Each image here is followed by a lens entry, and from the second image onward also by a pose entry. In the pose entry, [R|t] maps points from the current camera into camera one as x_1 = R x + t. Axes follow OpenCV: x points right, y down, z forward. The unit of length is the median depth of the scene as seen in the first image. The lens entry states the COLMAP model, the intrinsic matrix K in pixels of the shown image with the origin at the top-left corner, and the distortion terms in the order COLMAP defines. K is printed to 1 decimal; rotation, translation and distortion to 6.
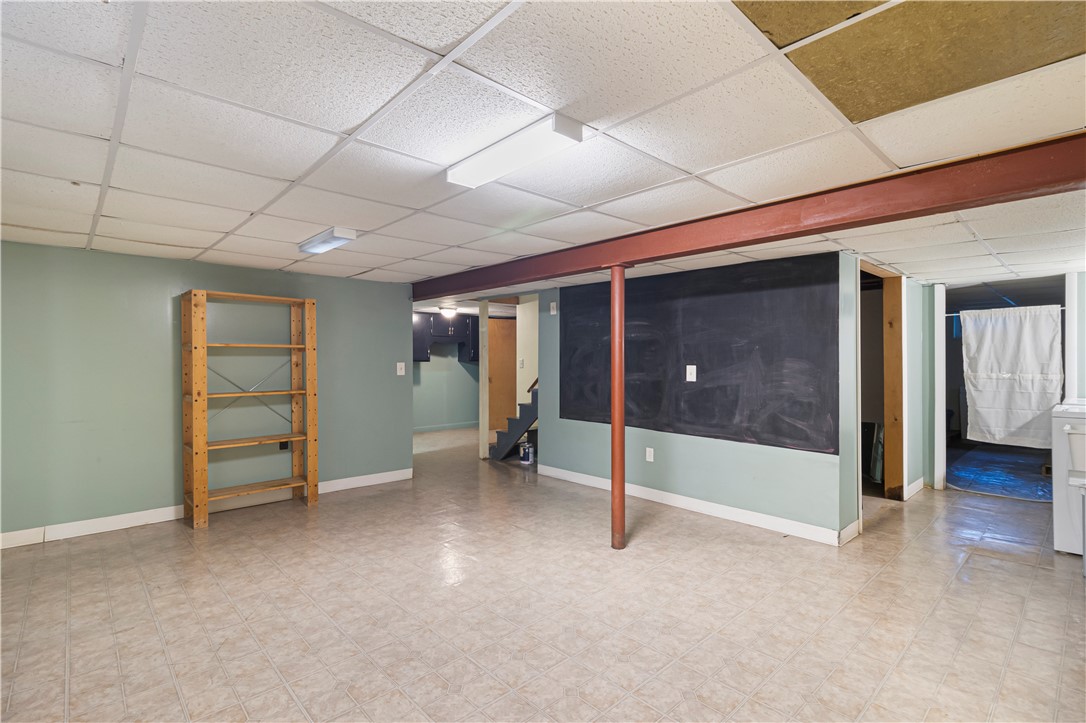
lens RADIAL K [[512.4, 0, 543.6], [0, 512.4, 357.5], [0, 0, 1]] dist [0.000253, 0.001576]
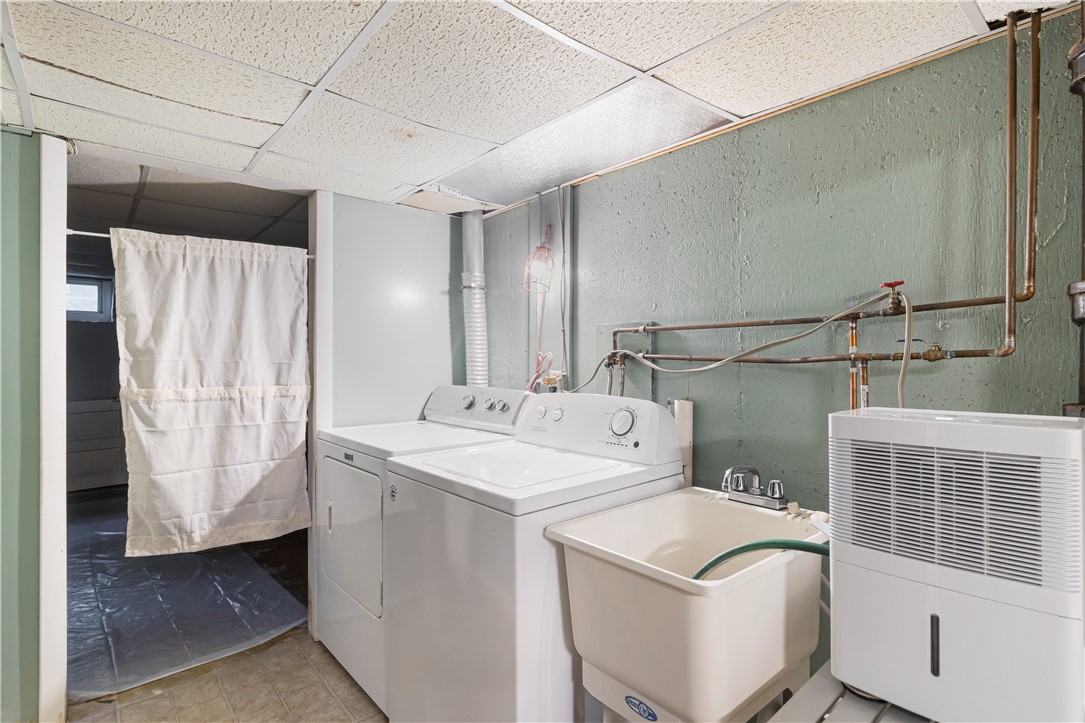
lens RADIAL K [[539.8, 0, 543.5], [0, 539.8, 358.4], [0, 0, 1]] dist [-0.000992, -0.000255]
pose [[0.026607, 0.004387, 0.999636, 0.440383], [0.000426, 0.999990, -0.004400, 0.008840], [-0.999646, 0.000543, 0.026605, 0.697676]]
